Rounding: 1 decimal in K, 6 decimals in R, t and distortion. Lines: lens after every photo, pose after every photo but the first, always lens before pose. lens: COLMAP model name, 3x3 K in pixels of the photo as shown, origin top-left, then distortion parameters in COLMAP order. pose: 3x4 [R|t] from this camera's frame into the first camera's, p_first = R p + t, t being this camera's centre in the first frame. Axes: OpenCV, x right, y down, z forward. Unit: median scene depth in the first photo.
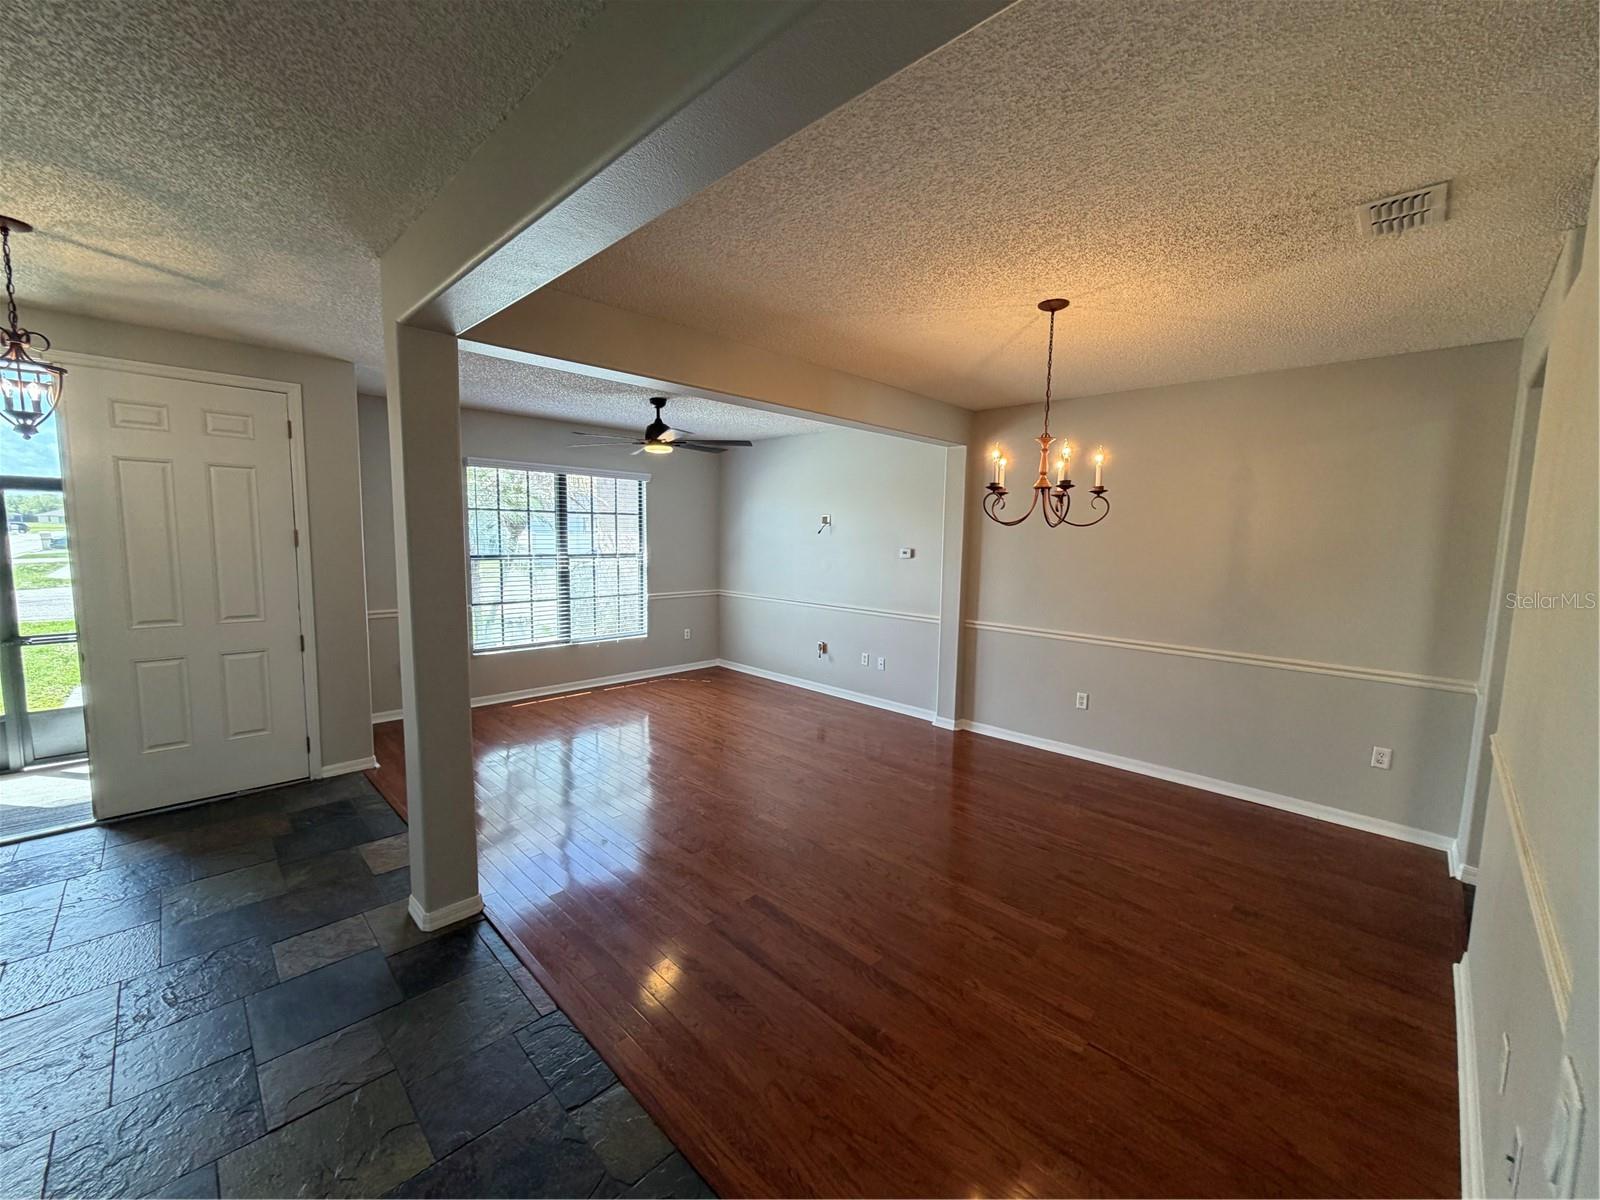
lens RADIAL K [[639.2, 0, 804.8], [0, 639.2, 600.9], [0, 0, 1]] dist [-0.000065, 0.000489]
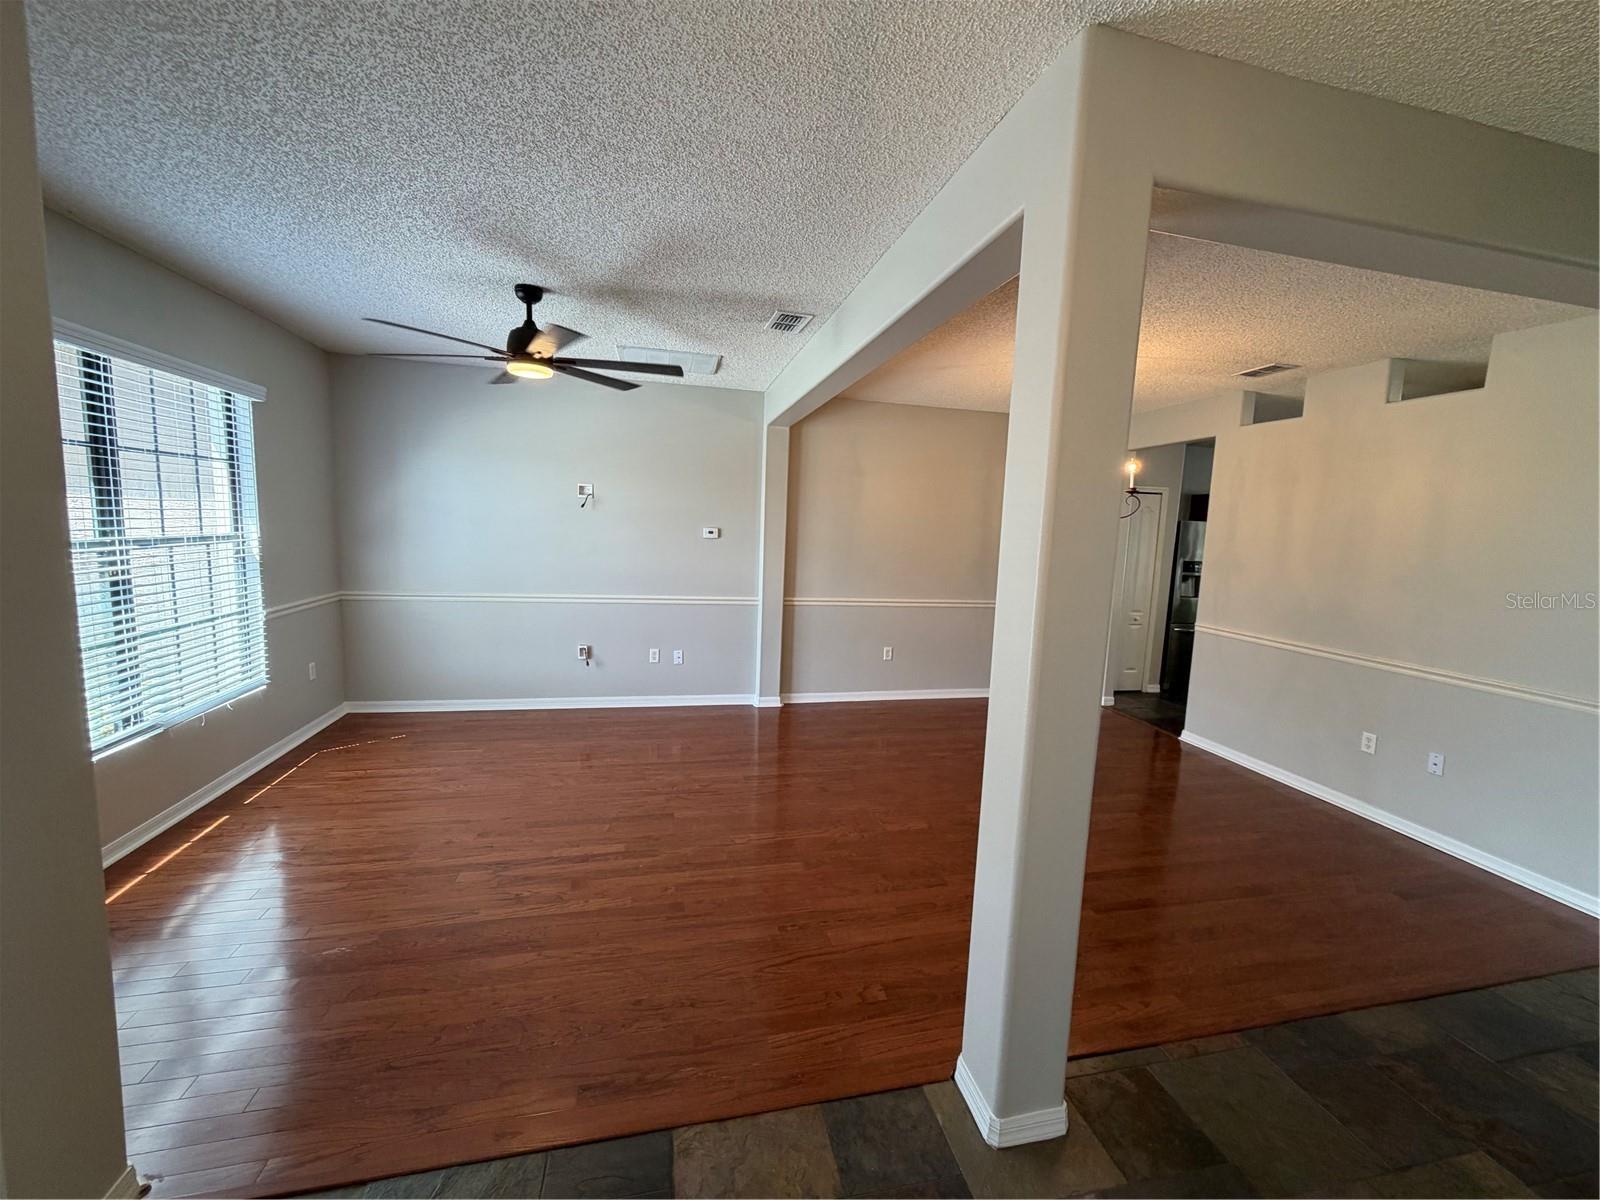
lens RADIAL K [[639.2, 0, 804.8], [0, 639.2, 600.9], [0, 0, 1]] dist [-0.000065, 0.000489]
pose [[0.534696, -0.099538, 0.839162, -0.577890], [0.058156, 0.995019, 0.080969, -0.045559], [-0.843041, 0.005509, 0.537821, 0.406430]]
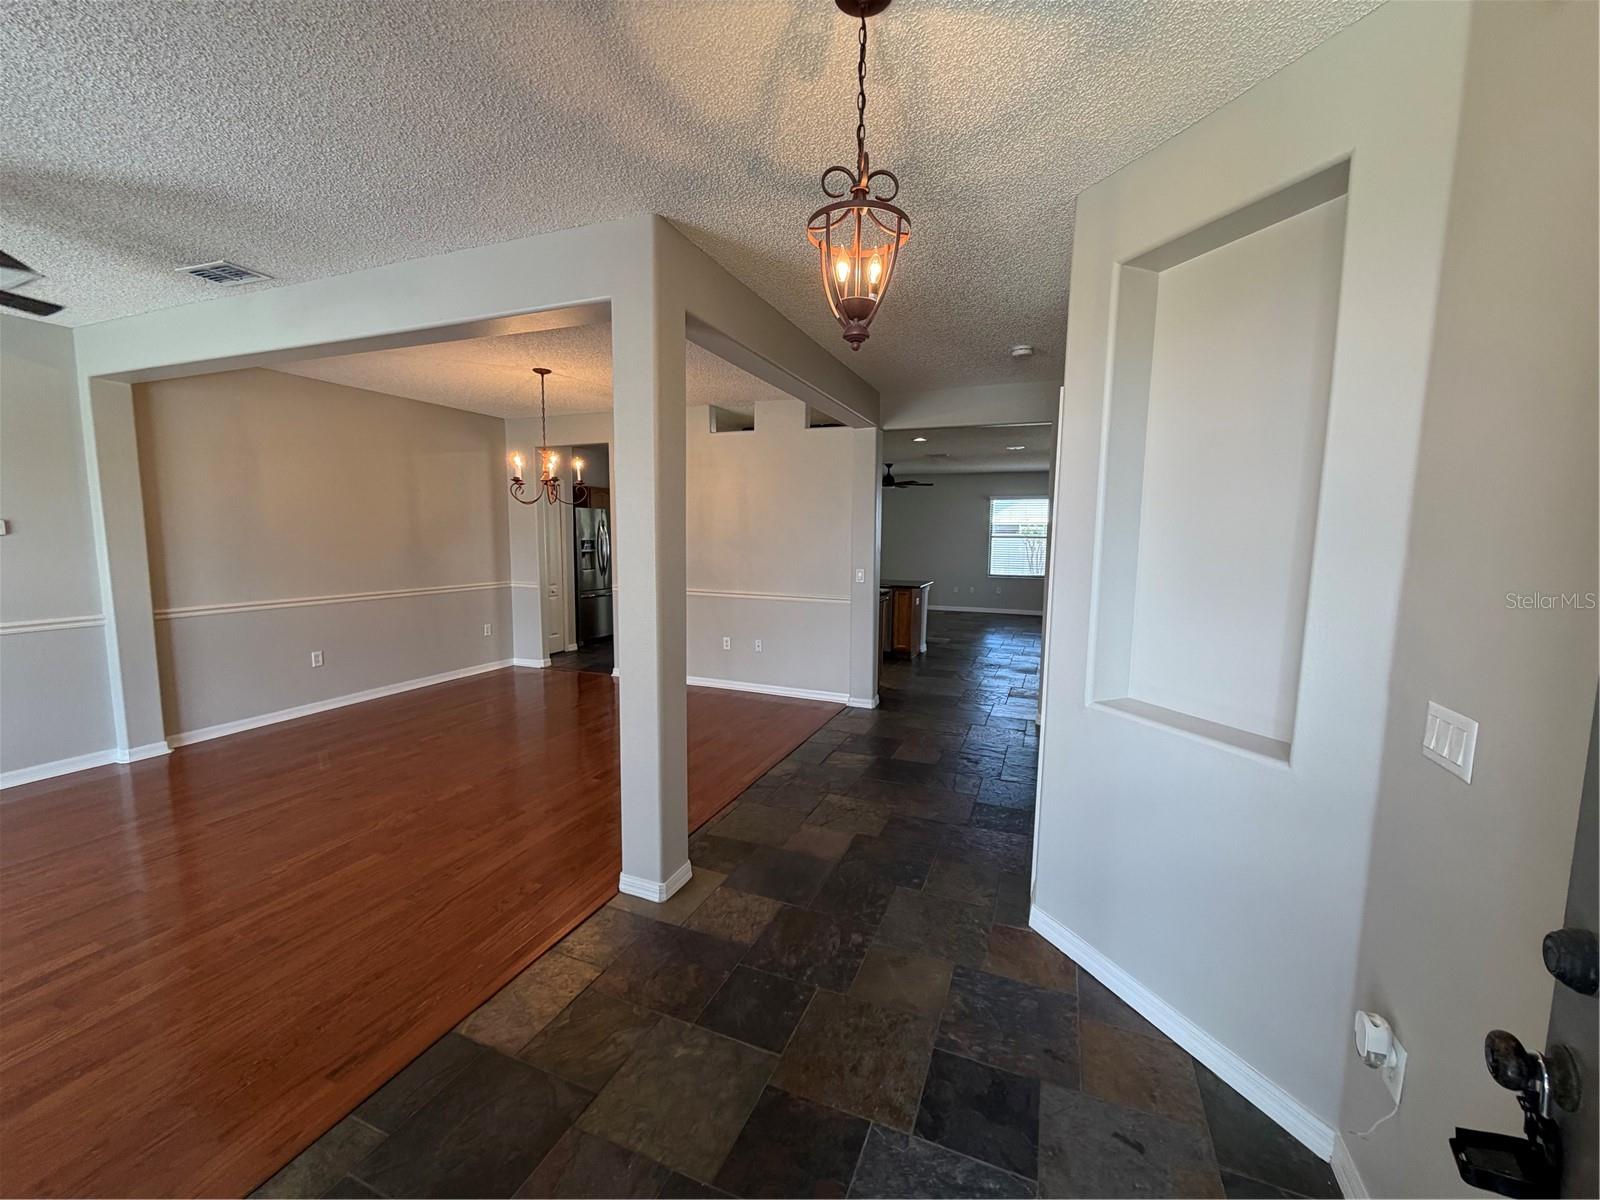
lens RADIAL K [[639.2, 0, 804.8], [0, 639.2, 600.9], [0, 0, 1]] dist [-0.000065, 0.000489]
pose [[-0.389181, -0.124506, 0.912708, -0.744817], [0.076074, 0.983095, 0.166546, -0.049935], [-0.918015, 0.134250, -0.373130, 0.542837]]
